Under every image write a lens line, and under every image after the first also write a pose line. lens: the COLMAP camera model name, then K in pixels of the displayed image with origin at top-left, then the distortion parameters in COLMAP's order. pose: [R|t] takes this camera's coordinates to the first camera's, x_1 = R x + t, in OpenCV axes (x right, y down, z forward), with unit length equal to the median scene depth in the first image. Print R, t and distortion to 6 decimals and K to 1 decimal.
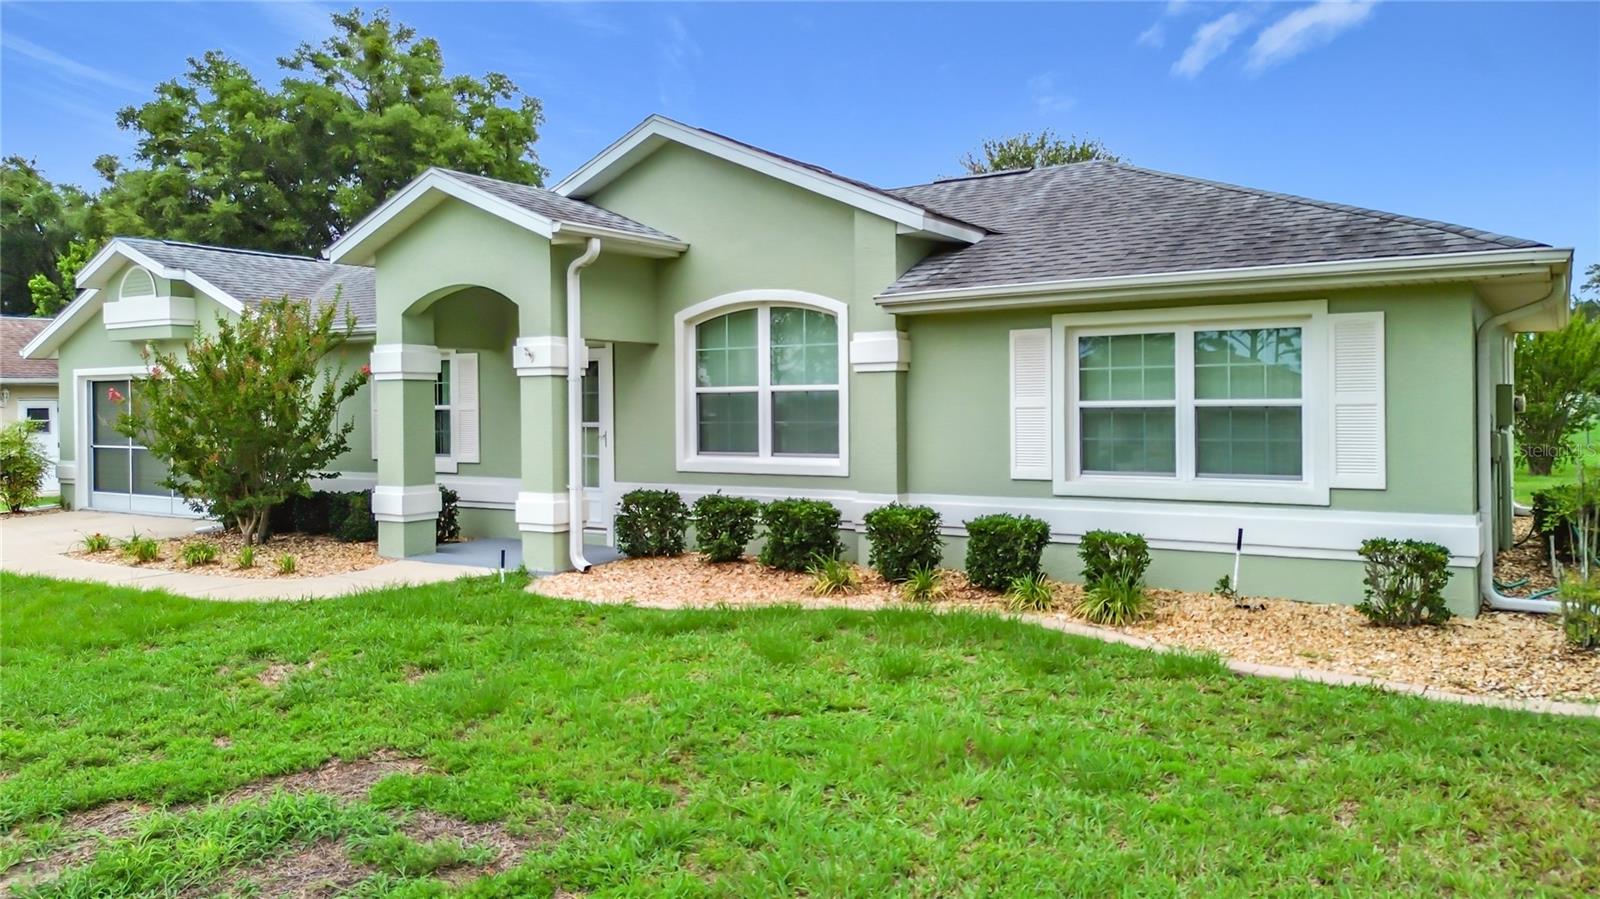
lens RADIAL K [[1143.4, 0, 800.0], [0, 1143.4, 449.5], [0, 0, 1]] dist [0.037873, -0.066693]
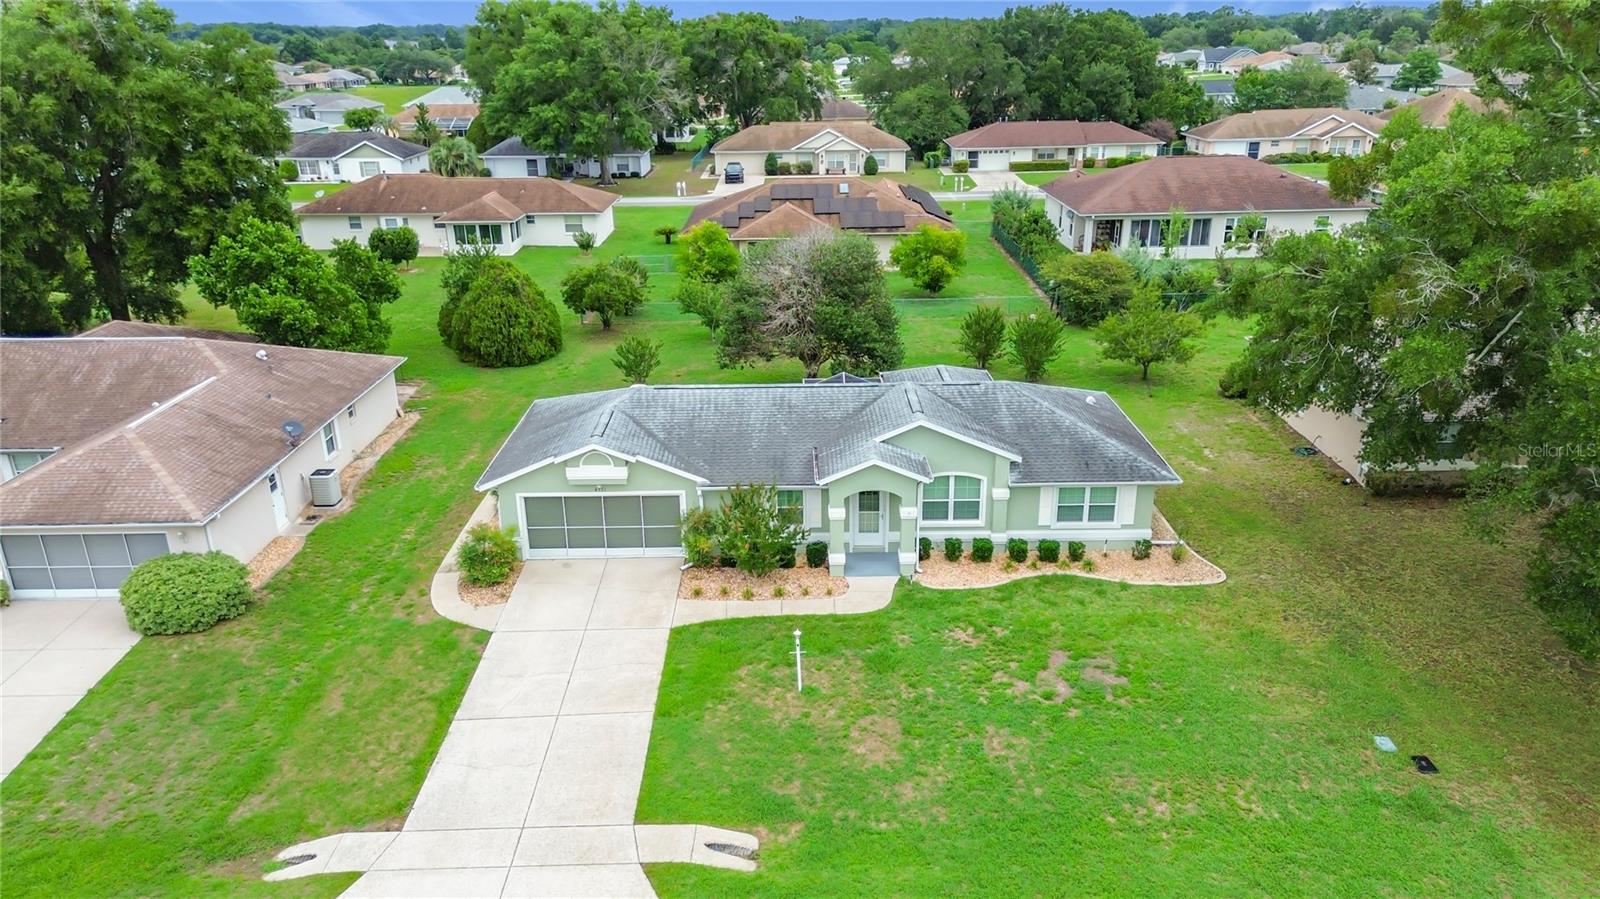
lens RADIAL K [[1138.5, 0, 801.6], [0, 1138.5, 488.6], [0, 0, 1]] dist [0.072541, -0.044153]
pose [[0.841524, -0.204848, 0.499875, -1.608005], [0.028223, 0.940725, 0.337994, -0.958333], [-0.539482, -0.270322, 0.797424, -1.029940]]
